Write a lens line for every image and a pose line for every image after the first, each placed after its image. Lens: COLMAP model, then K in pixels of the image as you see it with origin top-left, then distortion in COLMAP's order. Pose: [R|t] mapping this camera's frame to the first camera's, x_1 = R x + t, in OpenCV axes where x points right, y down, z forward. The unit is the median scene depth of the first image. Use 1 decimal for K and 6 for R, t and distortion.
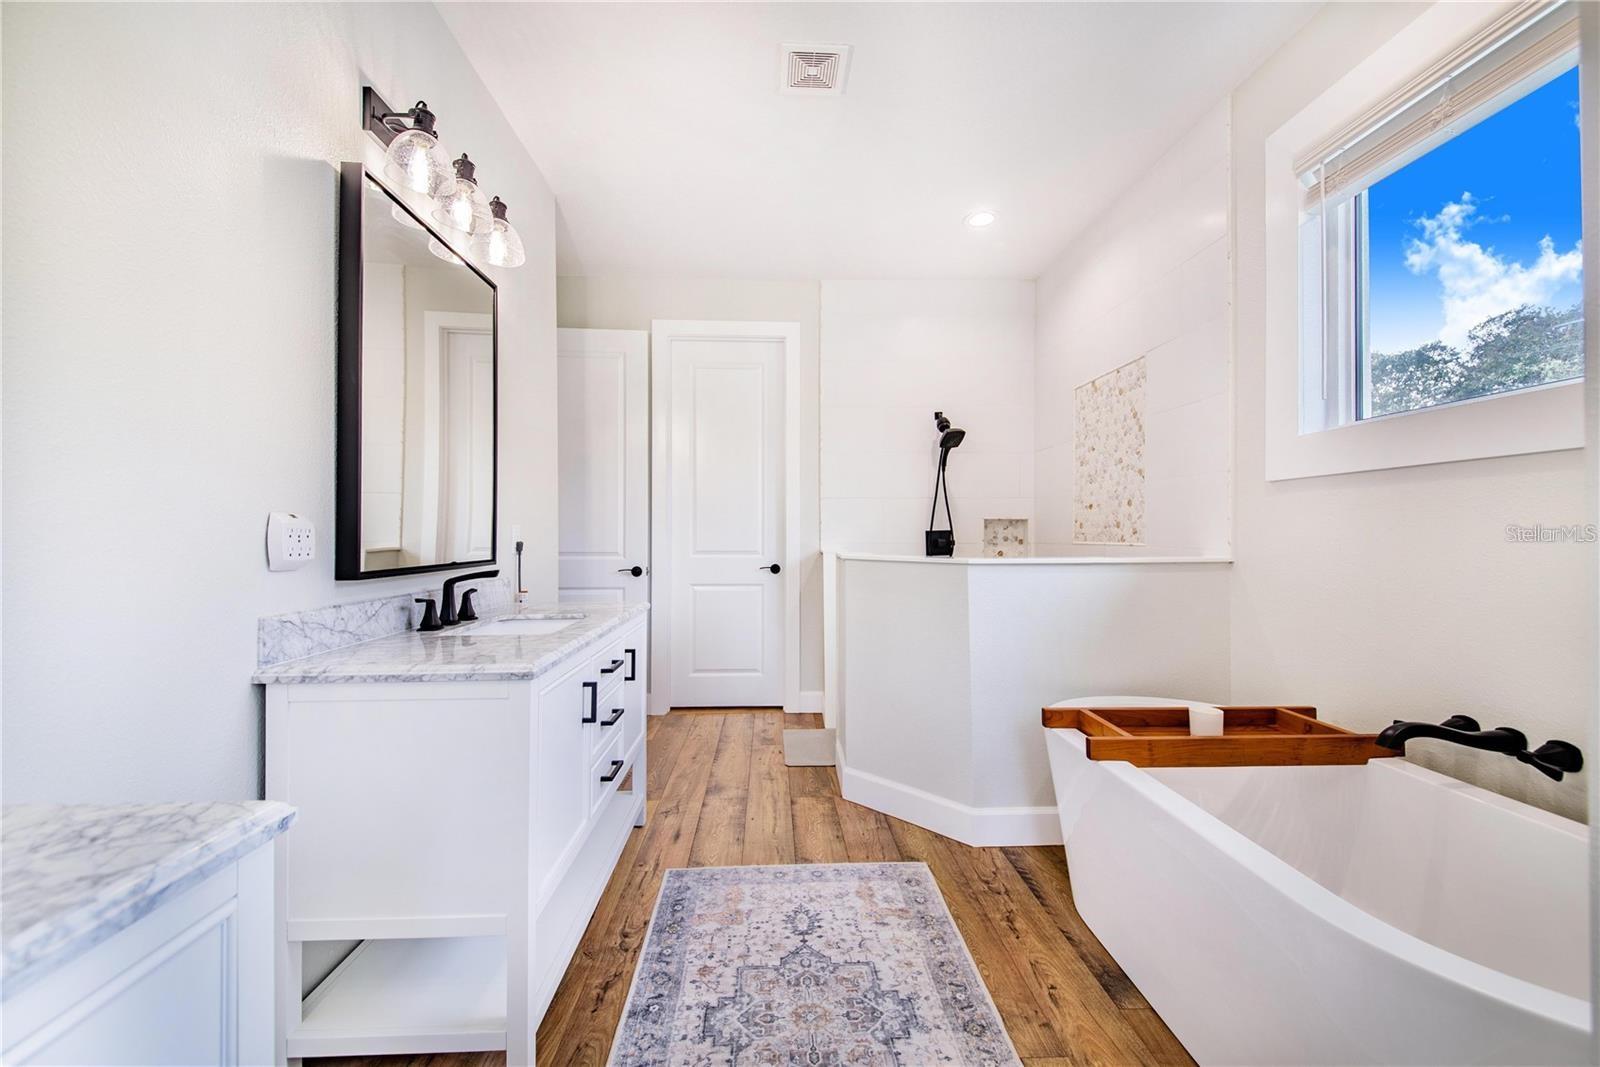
lens RADIAL K [[628.4, 0, 802.5], [0, 628.4, 531.8], [0, 0, 1]] dist [0.026812, -0.007627]
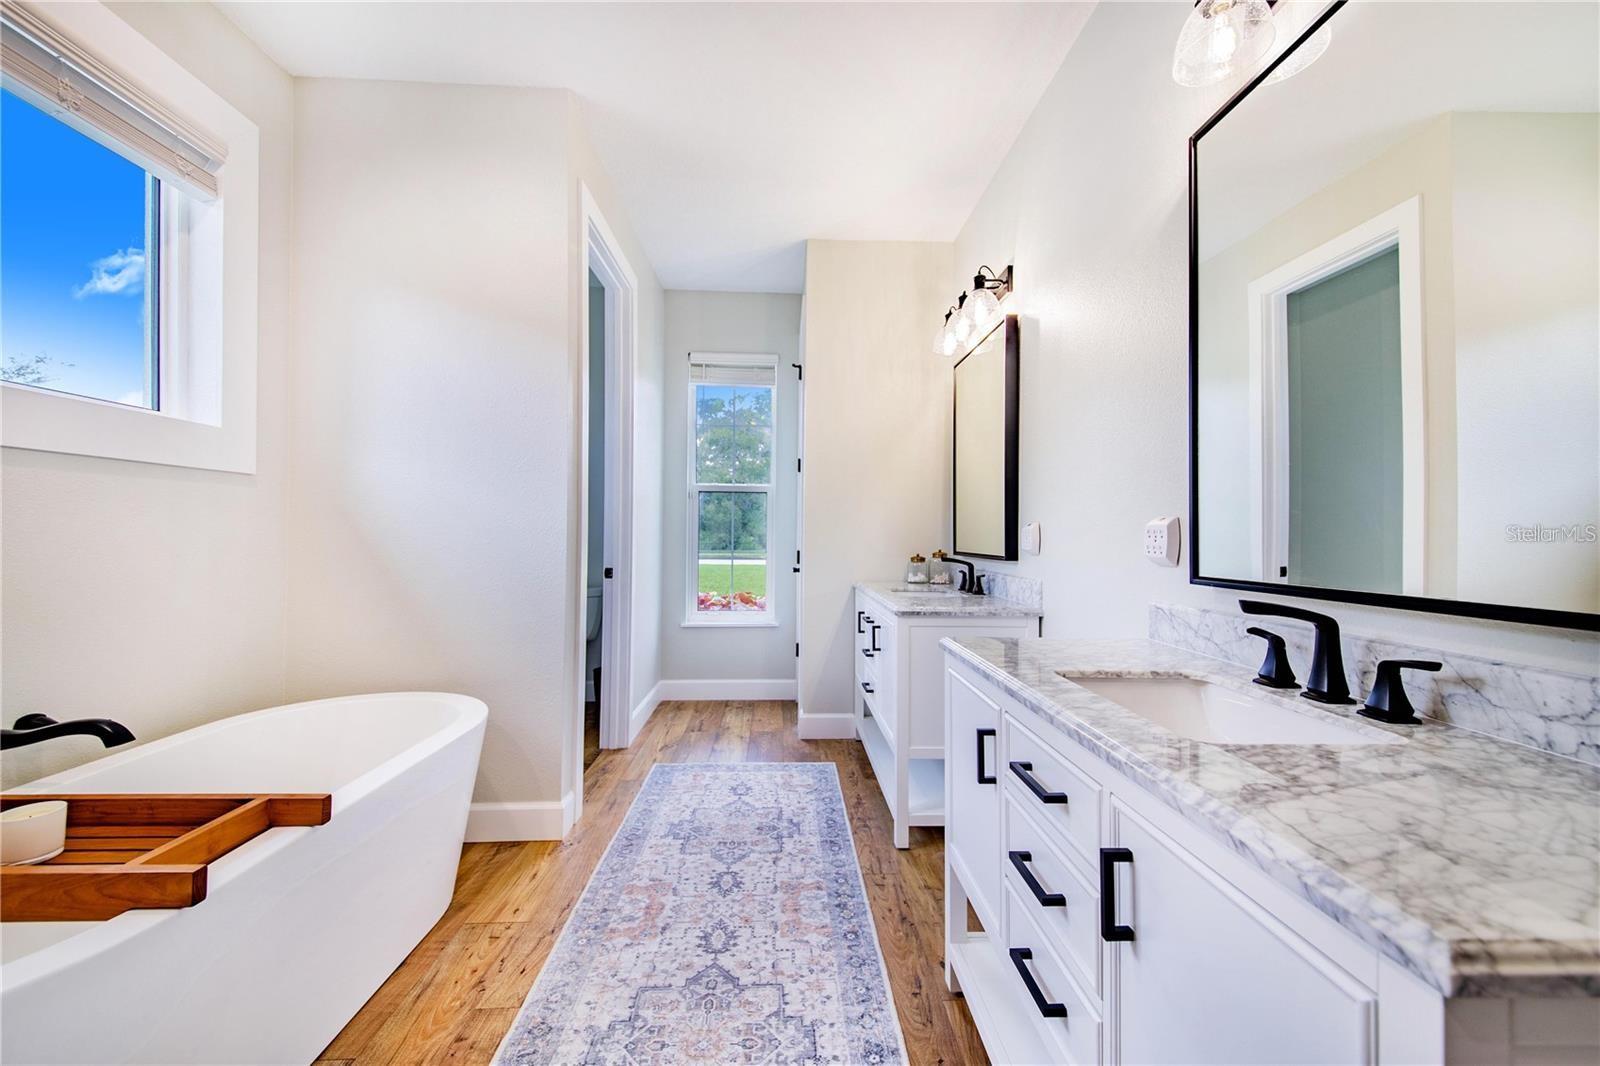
lens RADIAL K [[628.4, 0, 806.5], [0, 628.4, 526.5], [0, 0, 1]] dist [0.026812, -0.007627]
pose [[-0.999869, -0.008431, 0.013828, -0.117756], [-0.008652, 0.999834, -0.016036, 0.009300], [-0.013691, -0.016154, -0.999776, 1.569755]]
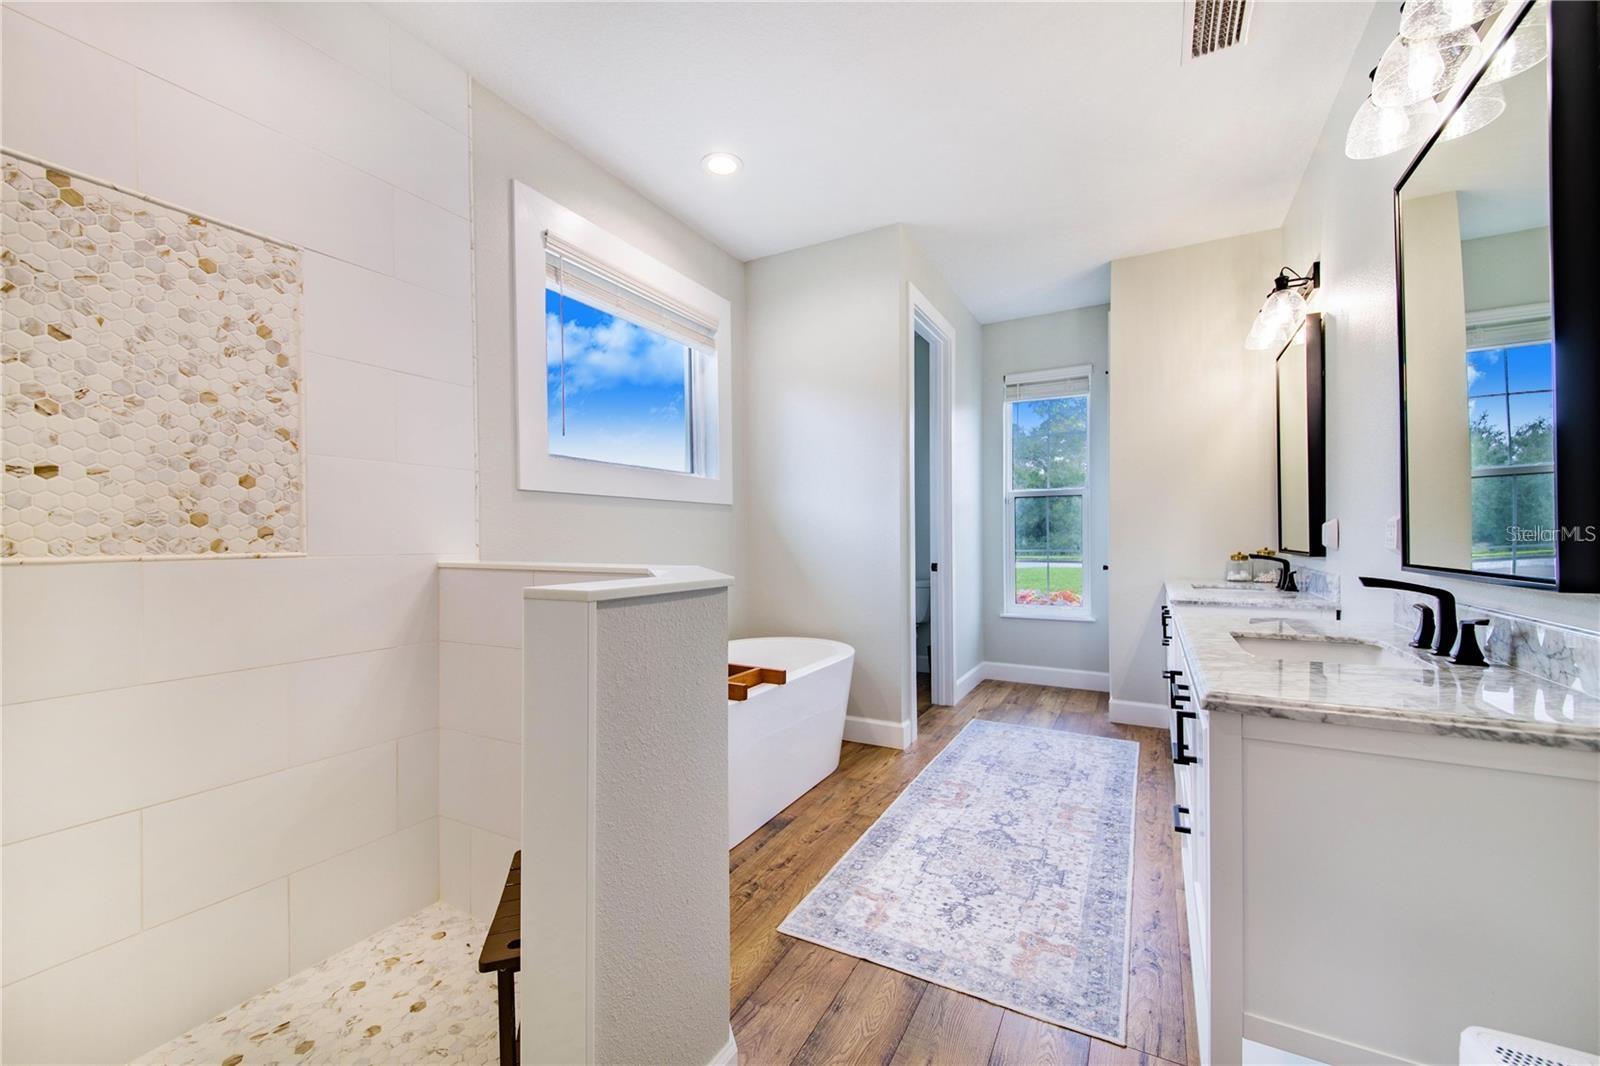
lens RADIAL K [[628.4, 0, 799.3], [0, 628.4, 537.0], [0, 0, 1]] dist [0.026812, -0.007627]
pose [[-0.850078, 0.005987, 0.526622, -0.320829], [0.005199, 0.999982, -0.002977, 0.012235], [-0.526631, 0.000207, -0.850094, 1.994348]]
